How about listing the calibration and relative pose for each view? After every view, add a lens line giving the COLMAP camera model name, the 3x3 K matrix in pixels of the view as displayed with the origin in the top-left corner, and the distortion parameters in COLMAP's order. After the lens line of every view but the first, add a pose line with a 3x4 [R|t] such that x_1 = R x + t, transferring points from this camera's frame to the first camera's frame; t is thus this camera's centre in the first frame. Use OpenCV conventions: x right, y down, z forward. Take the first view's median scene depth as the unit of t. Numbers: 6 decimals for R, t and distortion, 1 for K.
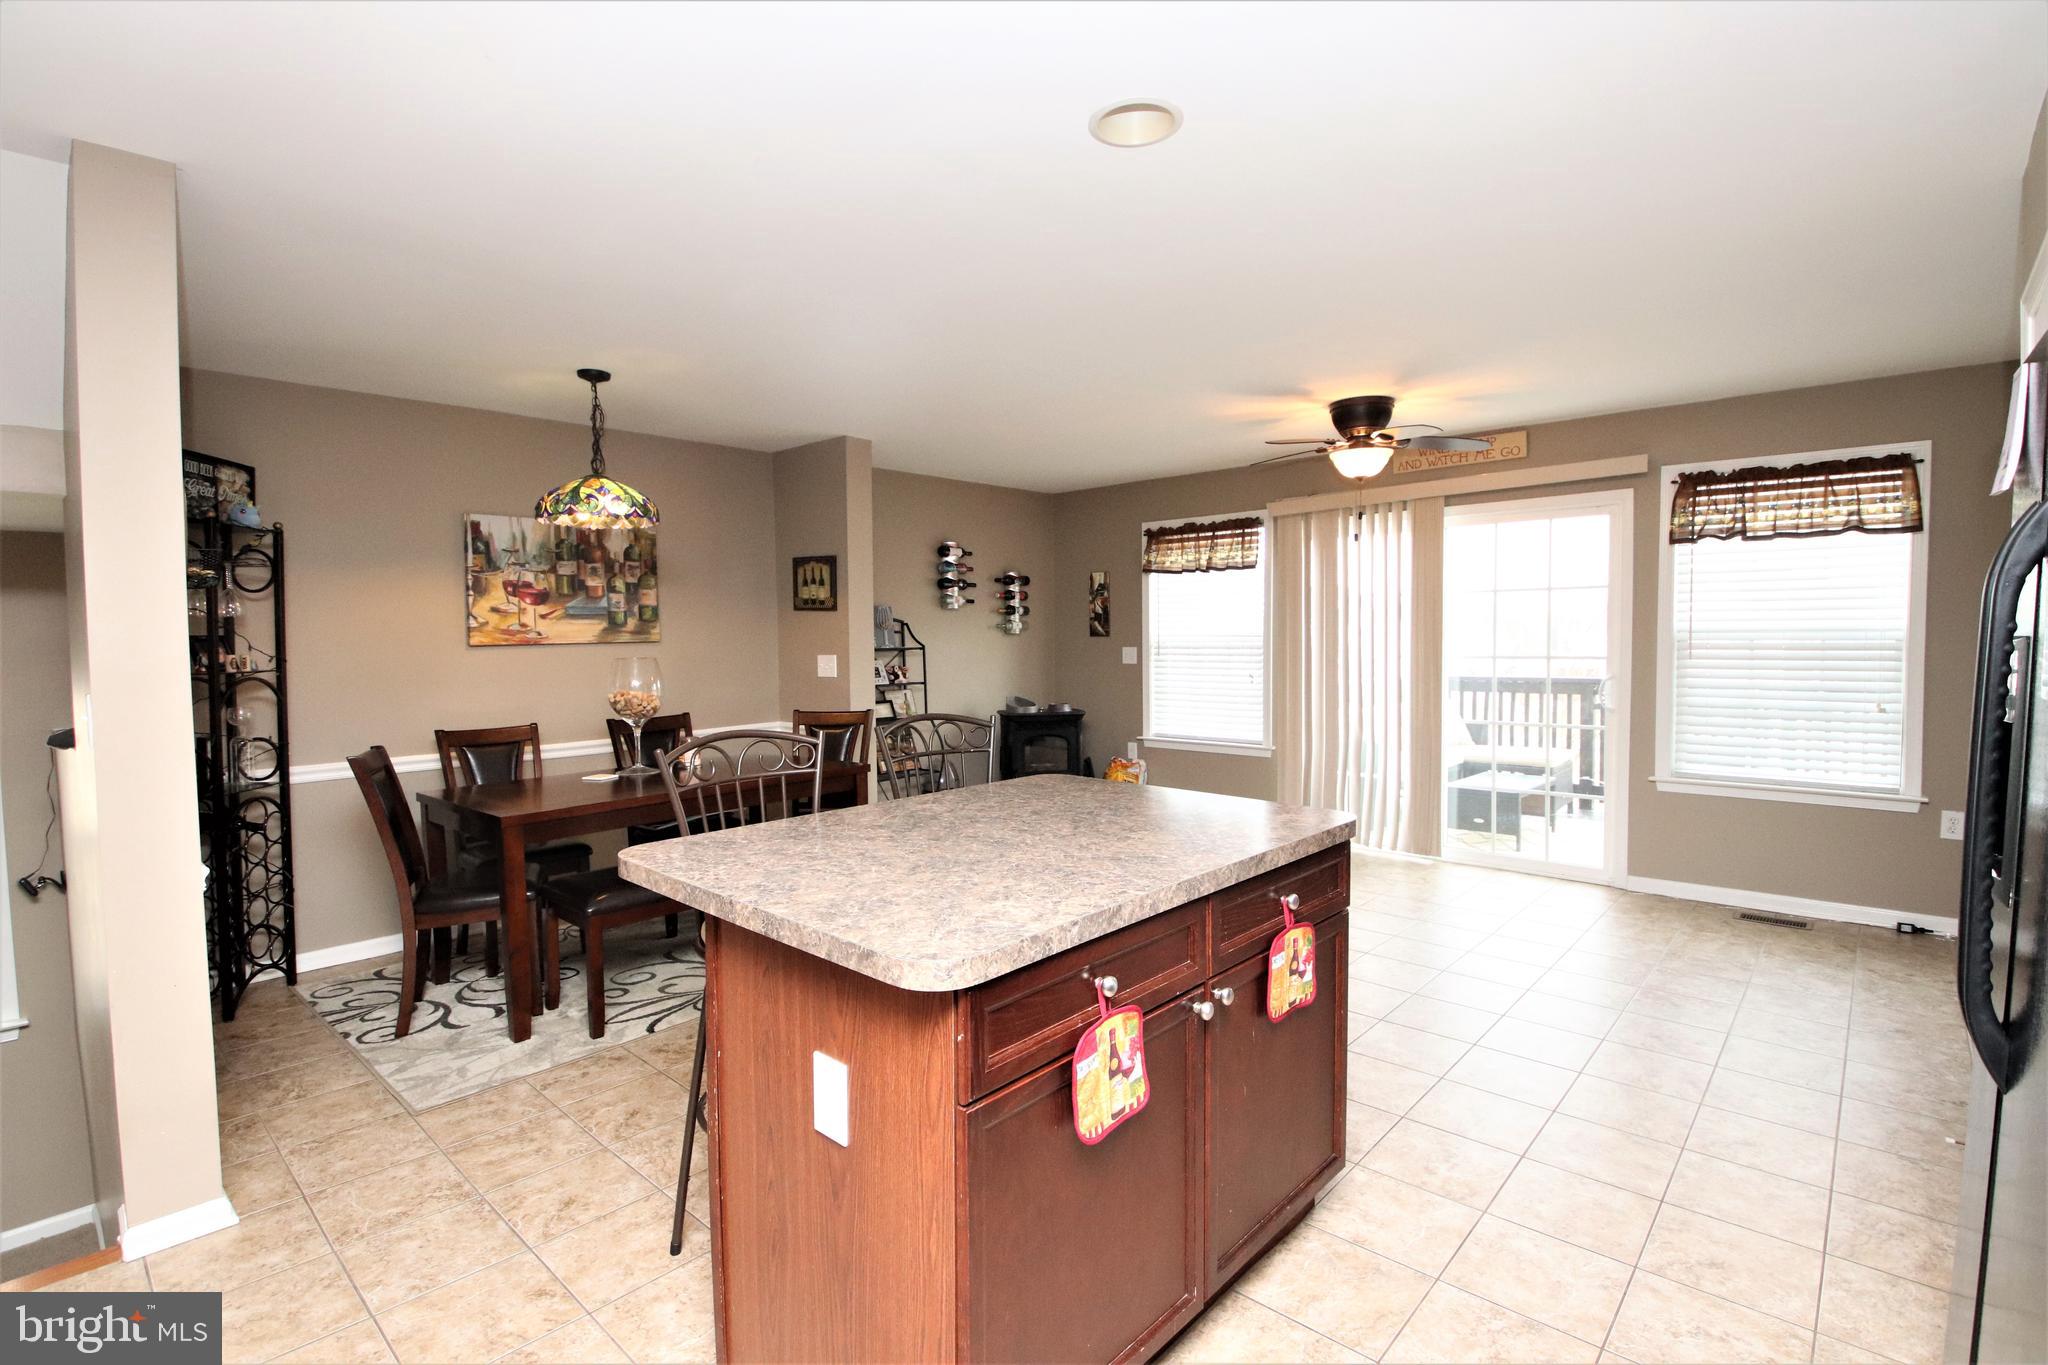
lens RADIAL K [[955.4, 0, 1017.9], [0, 955.4, 680.8], [0, 0, 1]] dist [0.031458, -0.039366]
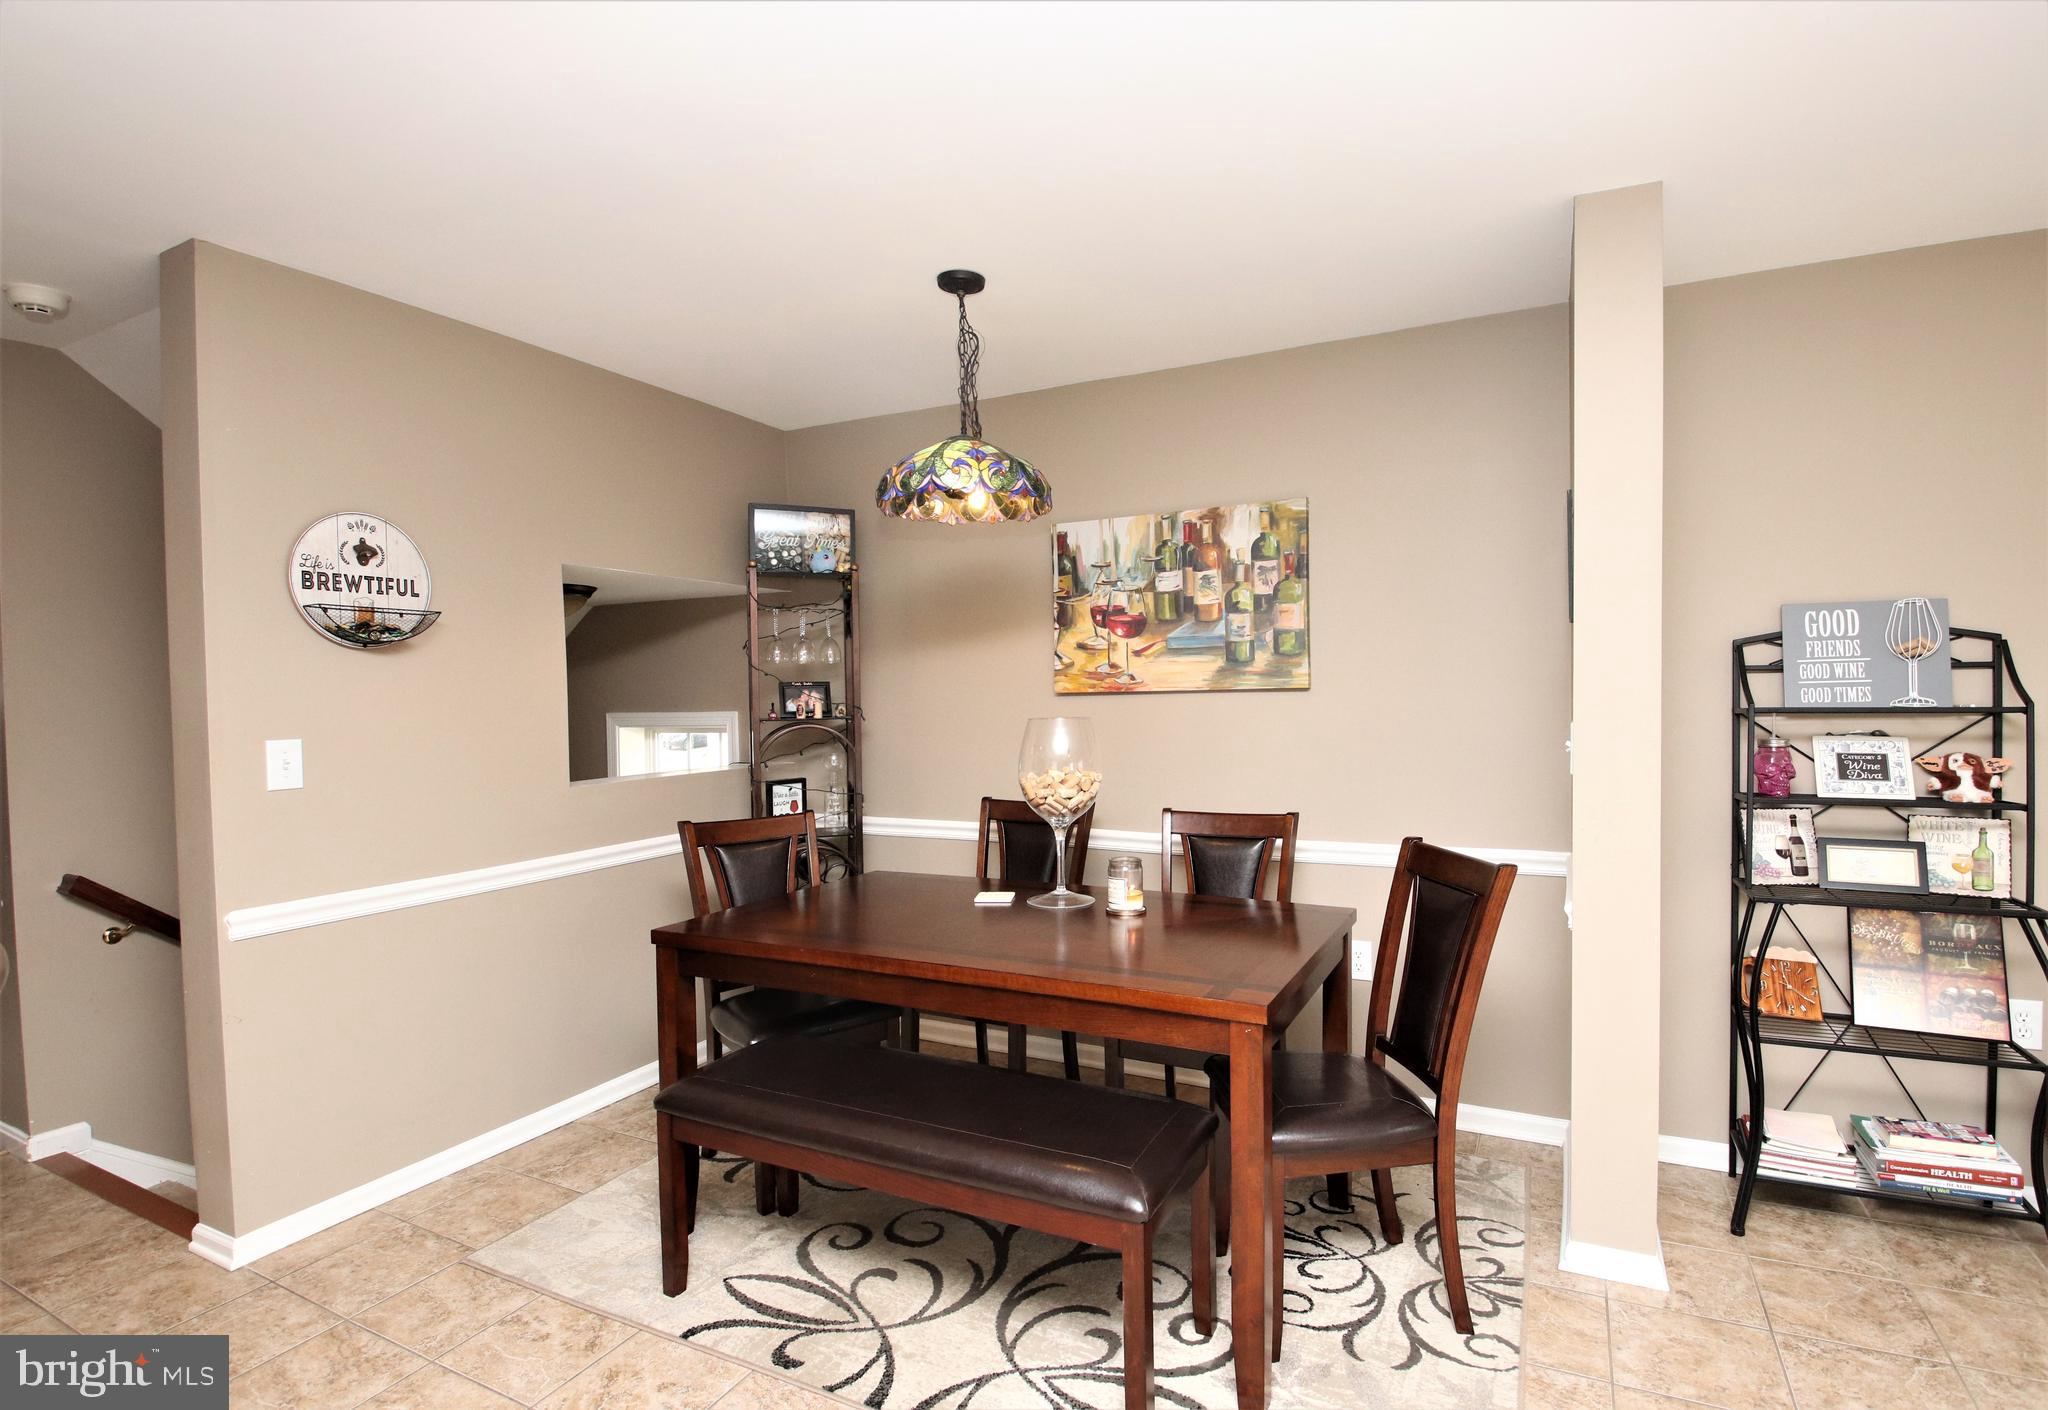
lens RADIAL K [[990.3, 0, 1072.8], [0, 990.3, 714.0], [0, 0, 1]] dist [0.001906, -0.017158]
pose [[0.285644, 0.035843, -0.957665, 0.194817], [-0.035295, 0.999016, 0.026863, -0.039620], [0.957686, 0.026128, 0.286628, 0.740186]]
